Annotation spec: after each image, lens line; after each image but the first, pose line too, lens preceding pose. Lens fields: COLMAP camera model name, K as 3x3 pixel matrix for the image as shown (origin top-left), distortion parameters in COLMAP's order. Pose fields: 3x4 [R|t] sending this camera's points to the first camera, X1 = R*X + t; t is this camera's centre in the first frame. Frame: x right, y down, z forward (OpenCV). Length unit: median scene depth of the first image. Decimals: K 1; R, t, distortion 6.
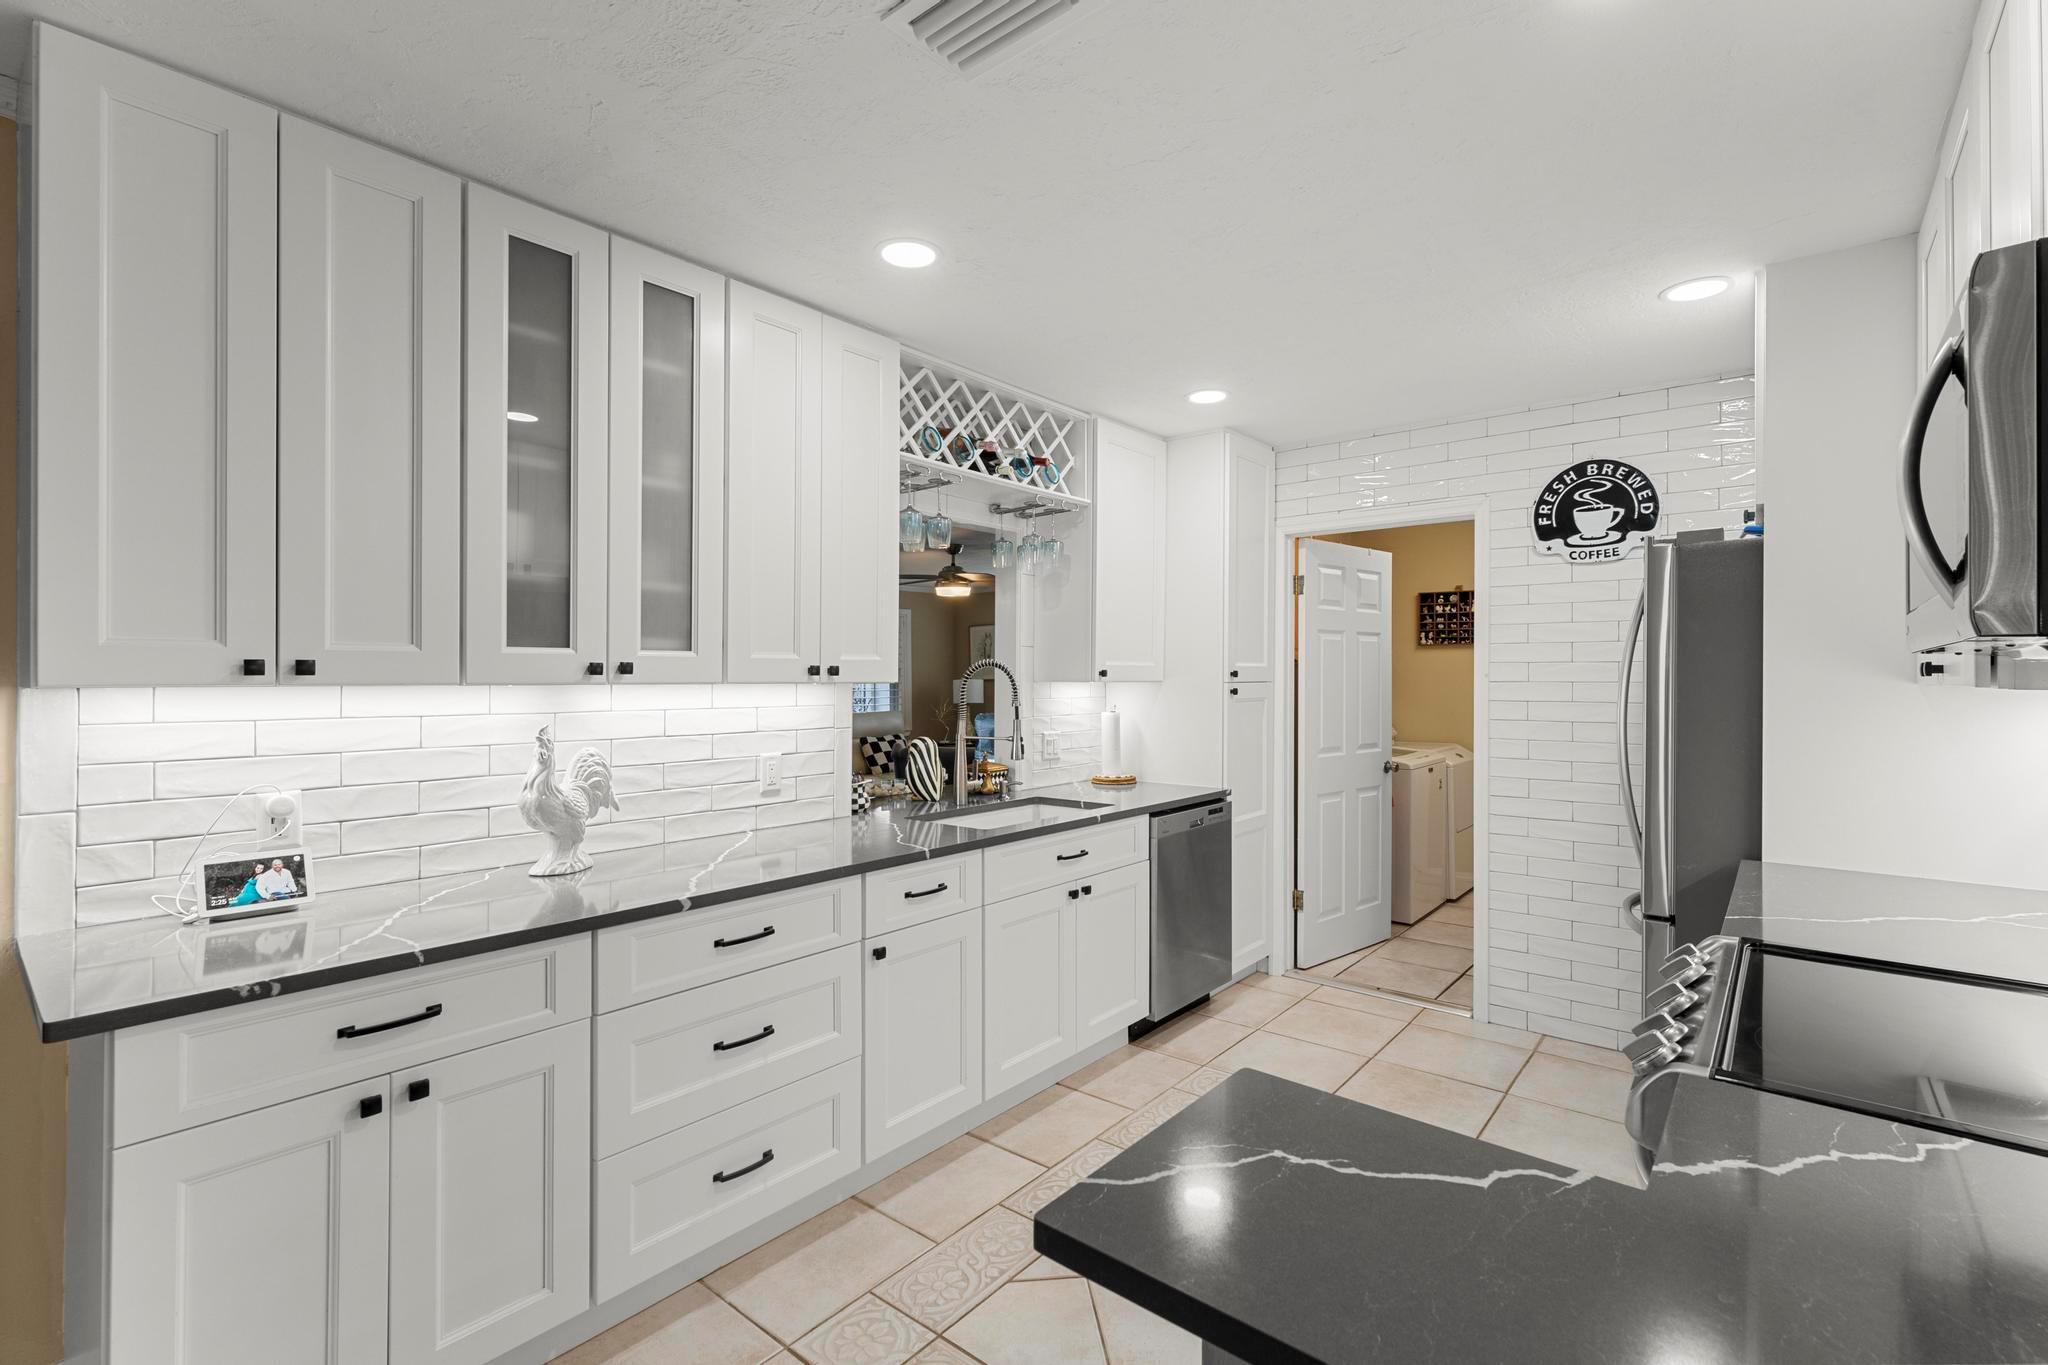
lens RADIAL K [[919.2, 0, 1031.0], [0, 919.2, 673.9], [0, 0, 1]] dist [0.001308, 0.000126]
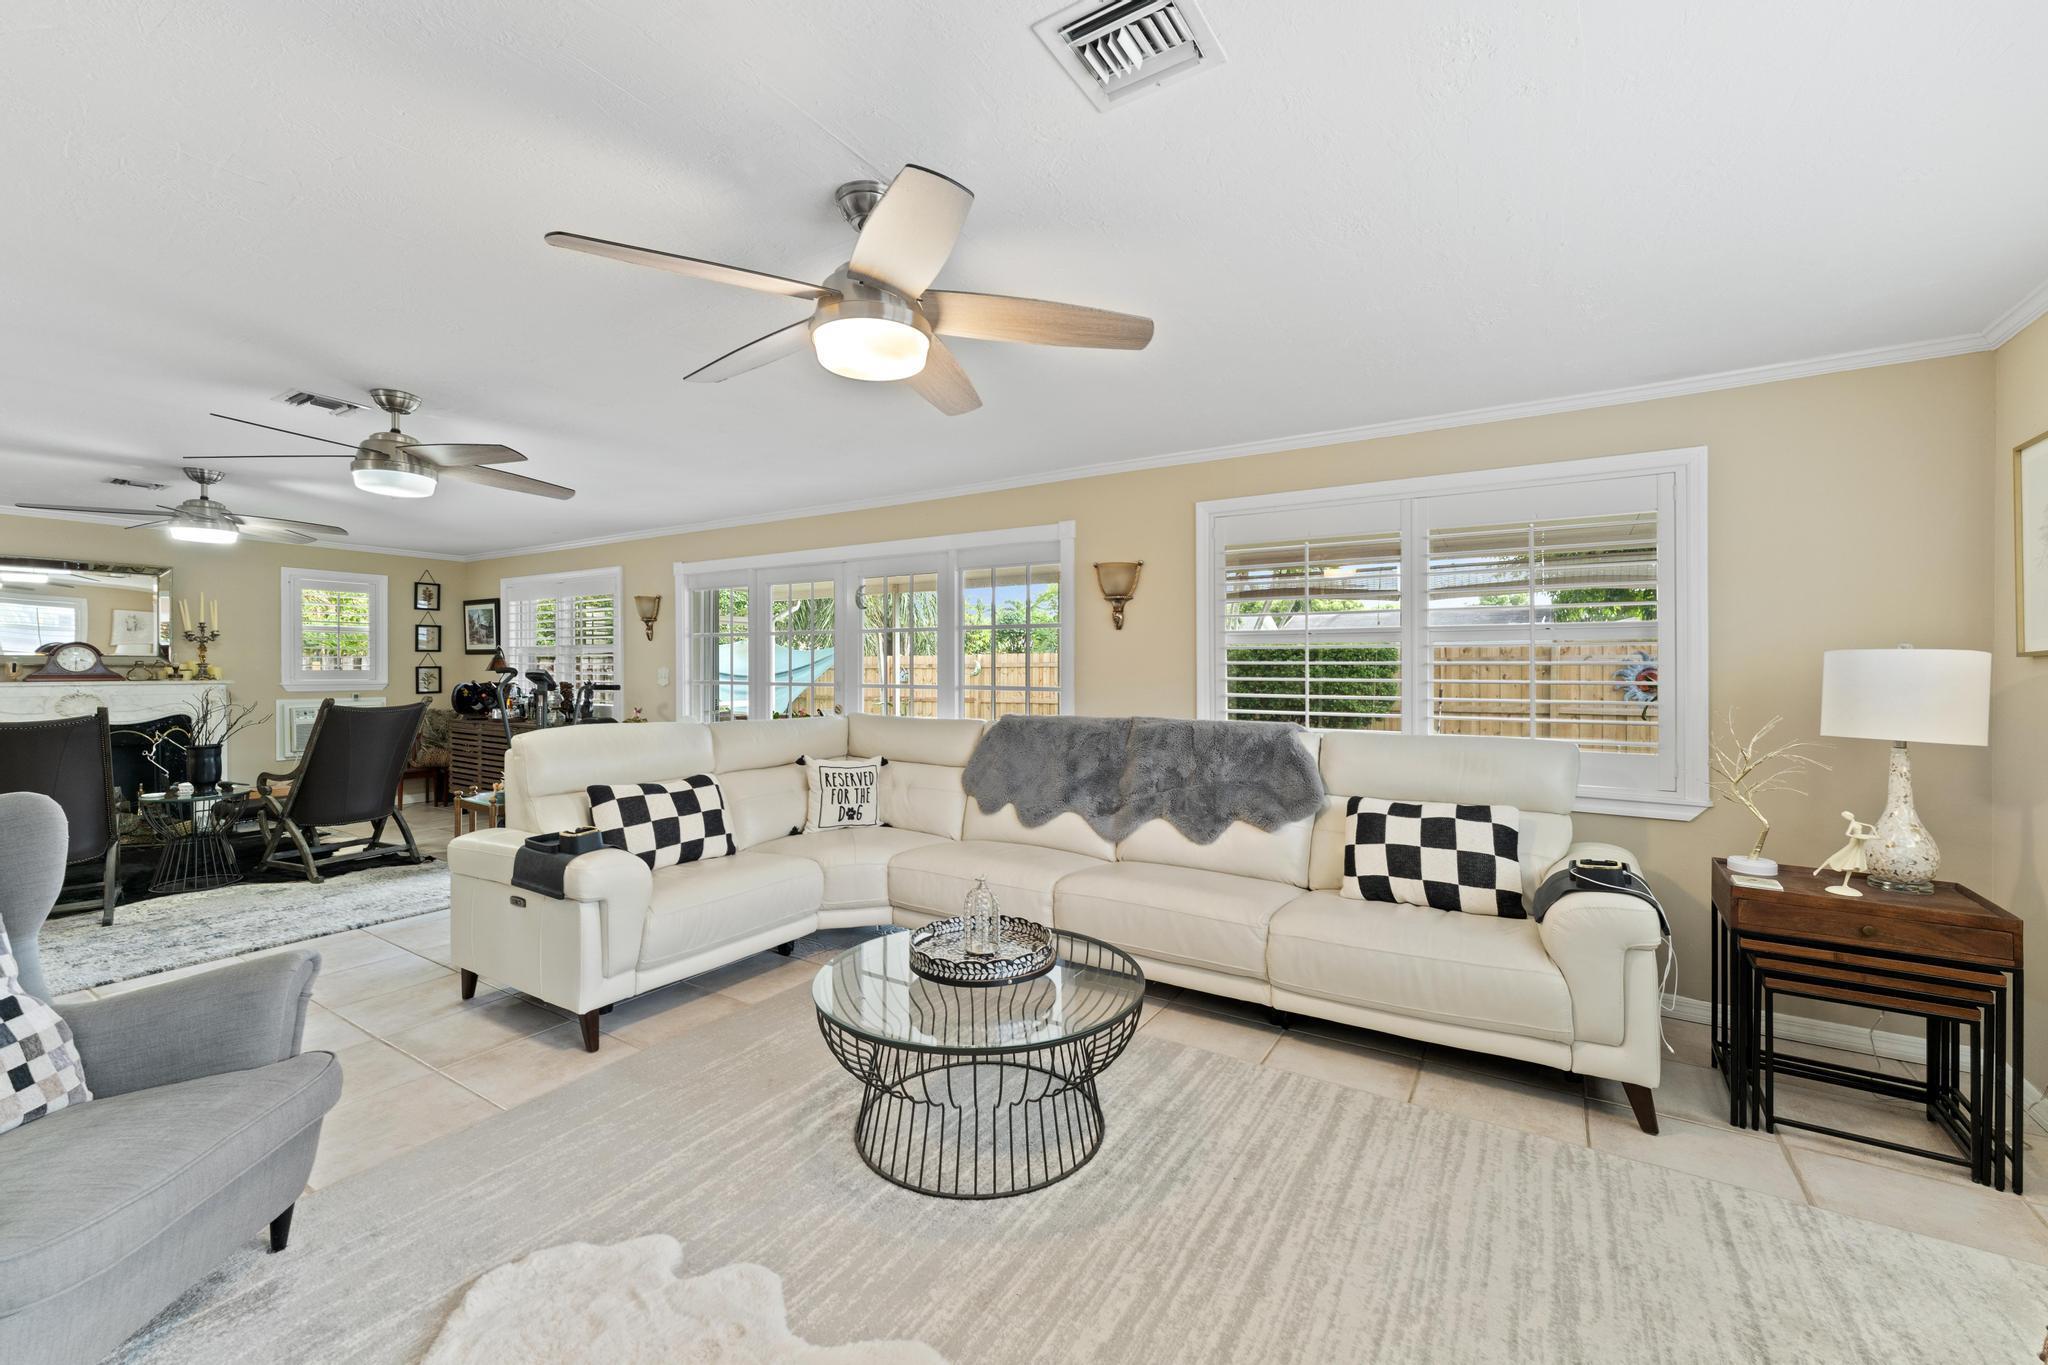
lens RADIAL K [[820.7, 0, 1028.5], [0, 820.7, 671.6], [0, 0, 1]] dist [0.005233, -0.002293]
pose [[0.117416, 0.006920, -0.993059, 0.394086], [0.000968, 0.999974, 0.007082, 0.028851], [0.993082, -0.001793, 0.117406, 2.114234]]
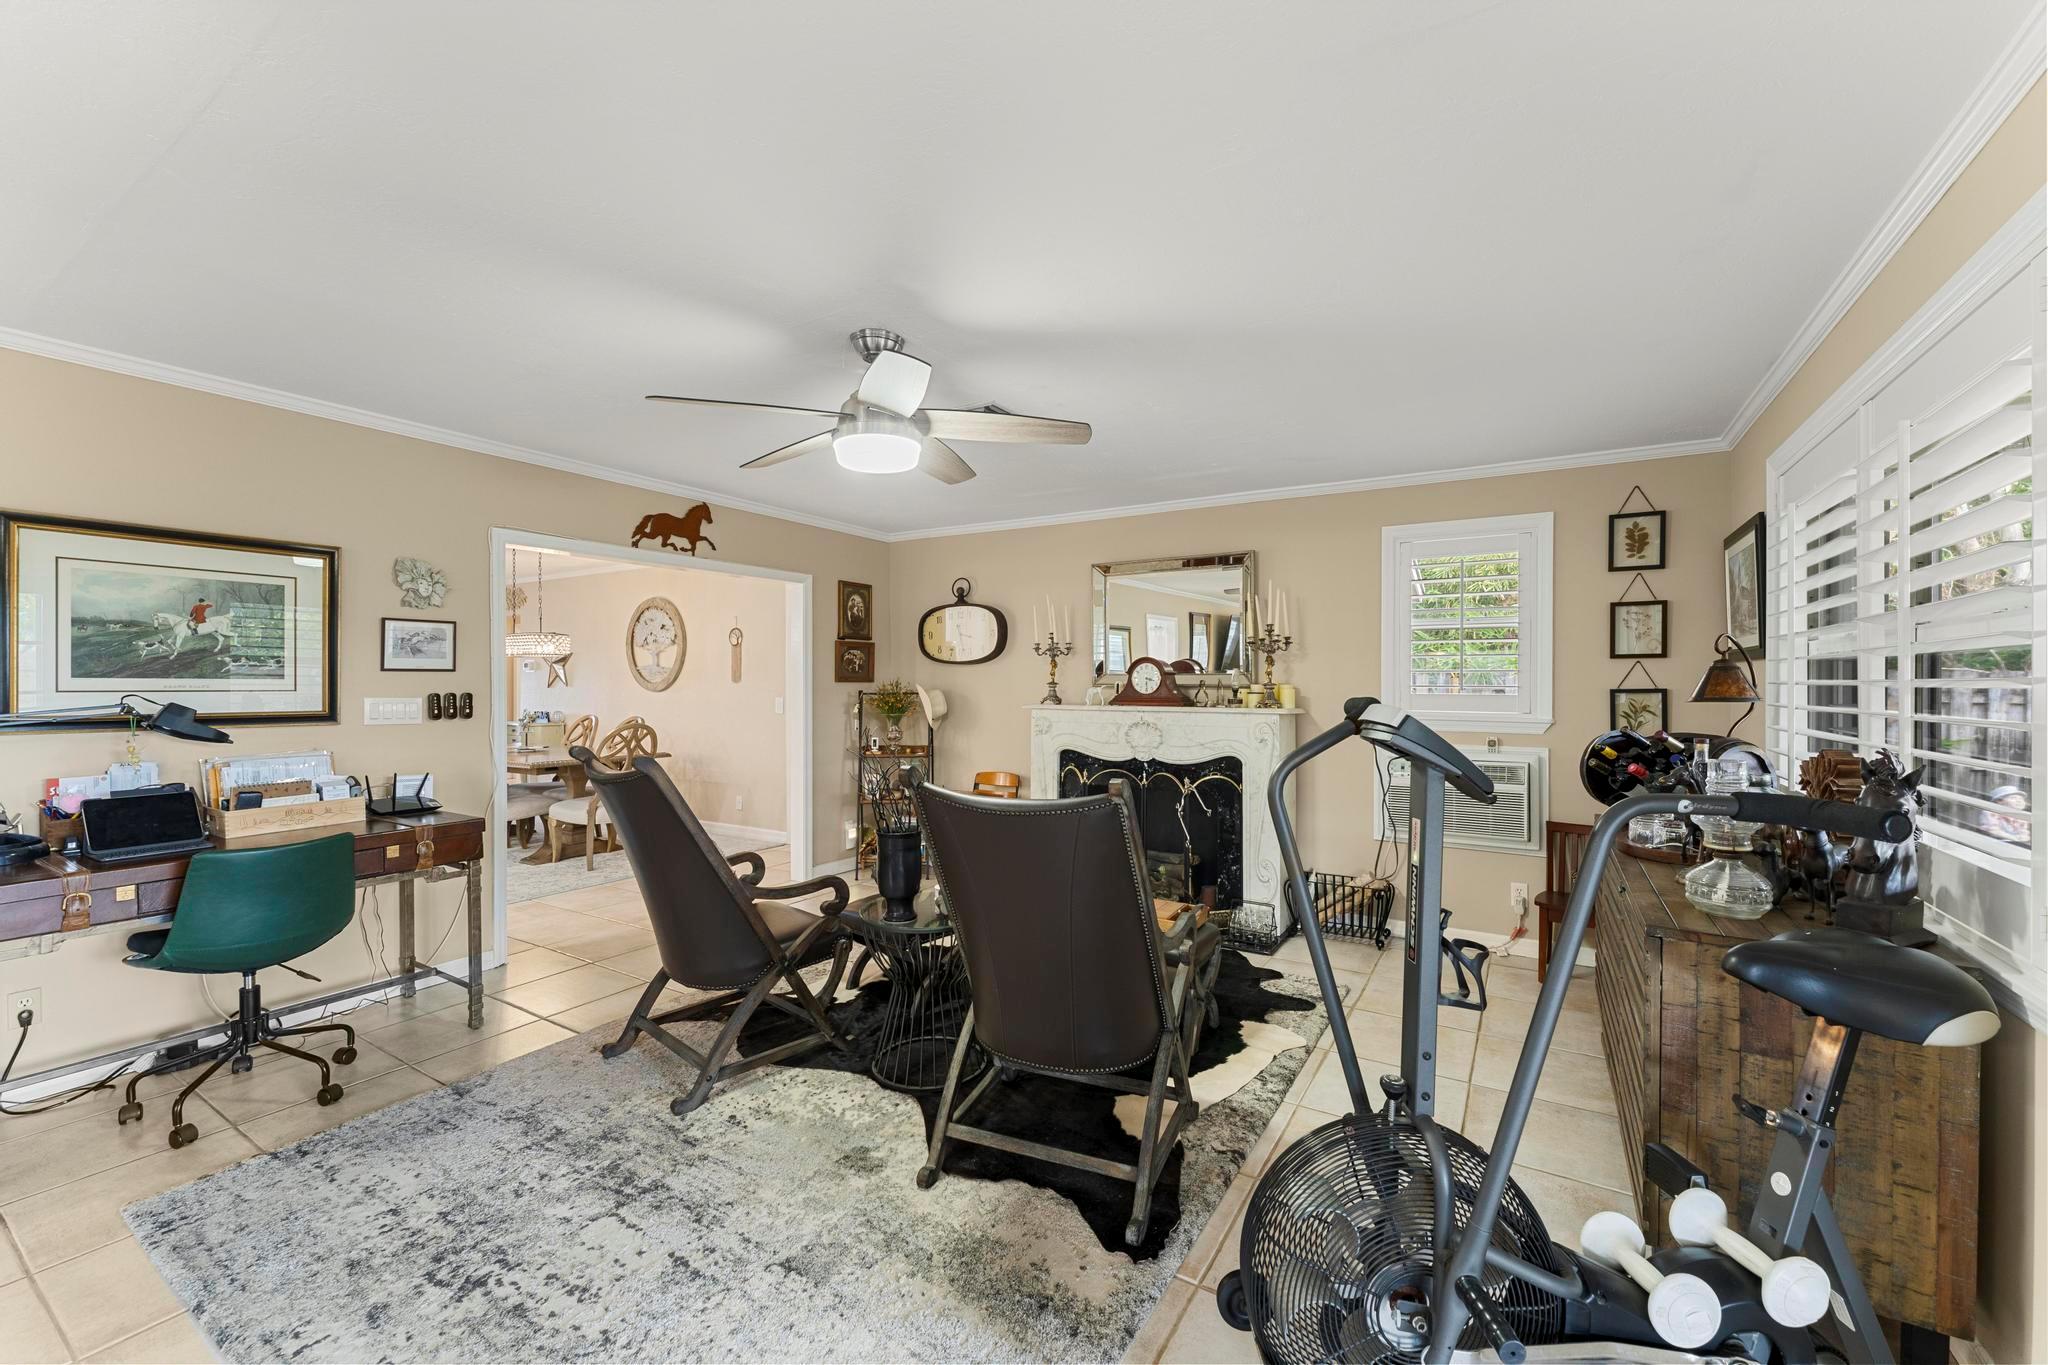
lens RADIAL K [[818.3, 0, 1029.0], [0, 818.3, 684.4], [0, 0, 1]] dist [-0.002700, 0.000036]
pose [[-0.991960, -0.002353, -0.126529, -1.153013], [-0.001994, 0.999994, -0.002961, 0.027815], [0.126535, -0.002685, -0.991958, 1.685895]]
